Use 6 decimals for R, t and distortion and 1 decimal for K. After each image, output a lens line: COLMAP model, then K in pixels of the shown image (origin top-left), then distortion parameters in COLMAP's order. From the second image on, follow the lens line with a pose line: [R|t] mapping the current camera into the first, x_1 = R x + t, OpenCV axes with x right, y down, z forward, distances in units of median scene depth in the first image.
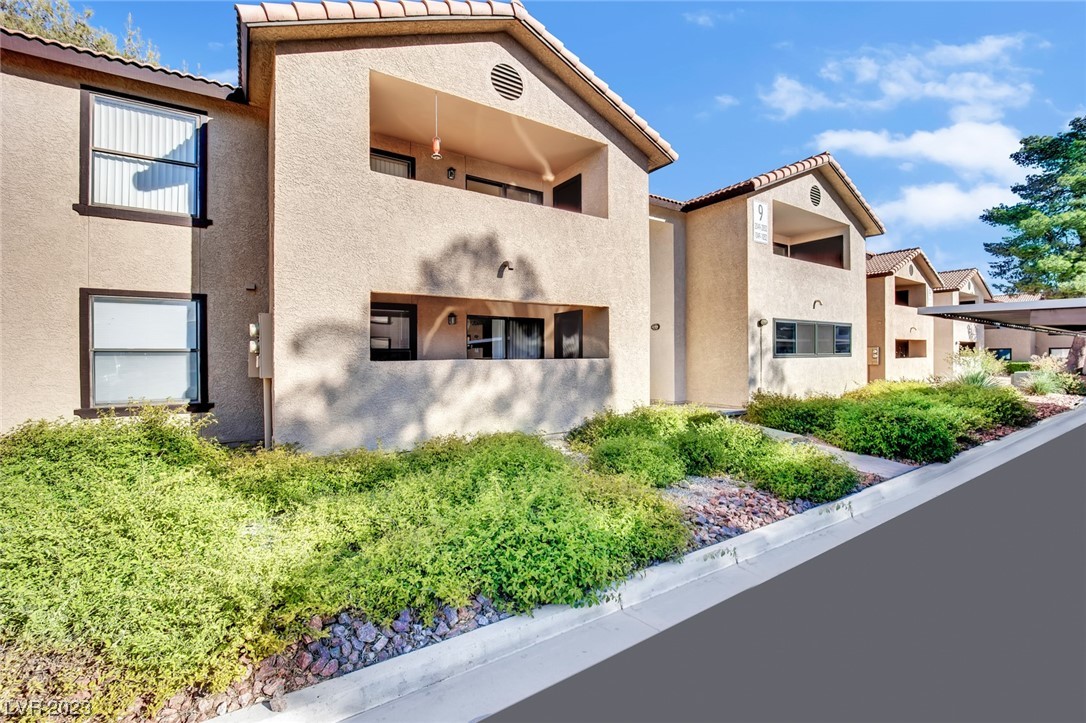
lens RADIAL K [[455.1, 0, 544.5], [0, 455.1, 362.8], [0, 0, 1]] dist [-0.021103, 0.000056]
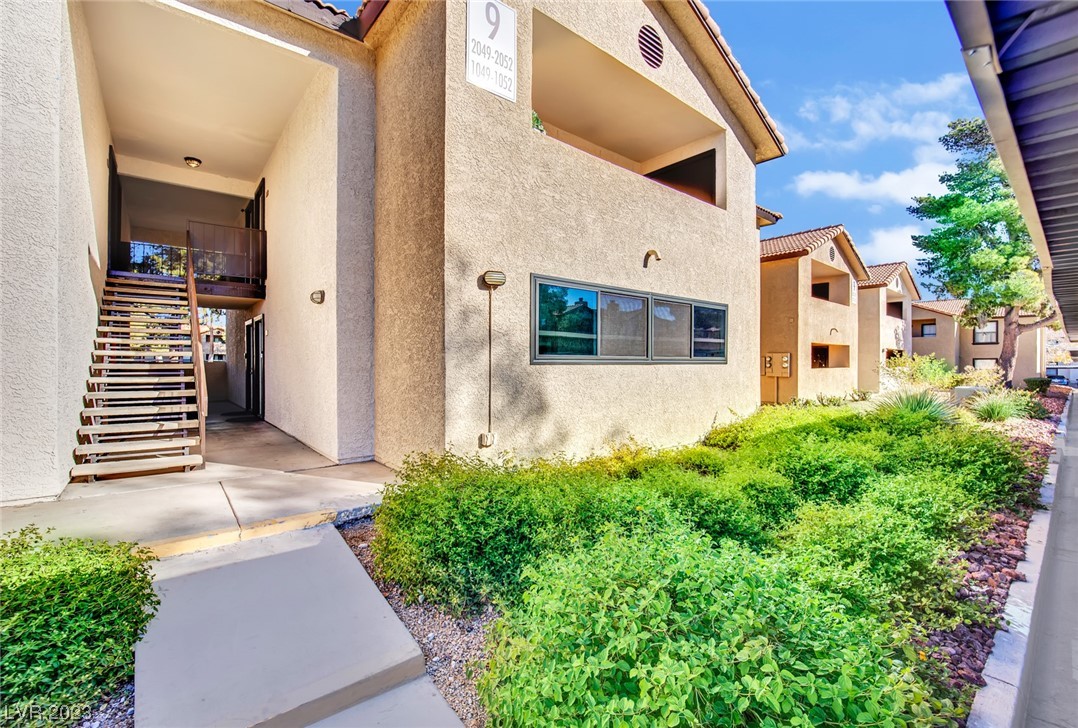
lens RADIAL K [[487.2, 0, 542.8], [0, 487.2, 375.7], [0, 0, 1]] dist [-0.016667, -0.001180]
pose [[0.990014, 0.002325, 0.140947, 0.215785], [-0.003049, 0.999983, 0.004921, -0.000919], [-0.140933, -0.005302, 0.990005, 0.253724]]
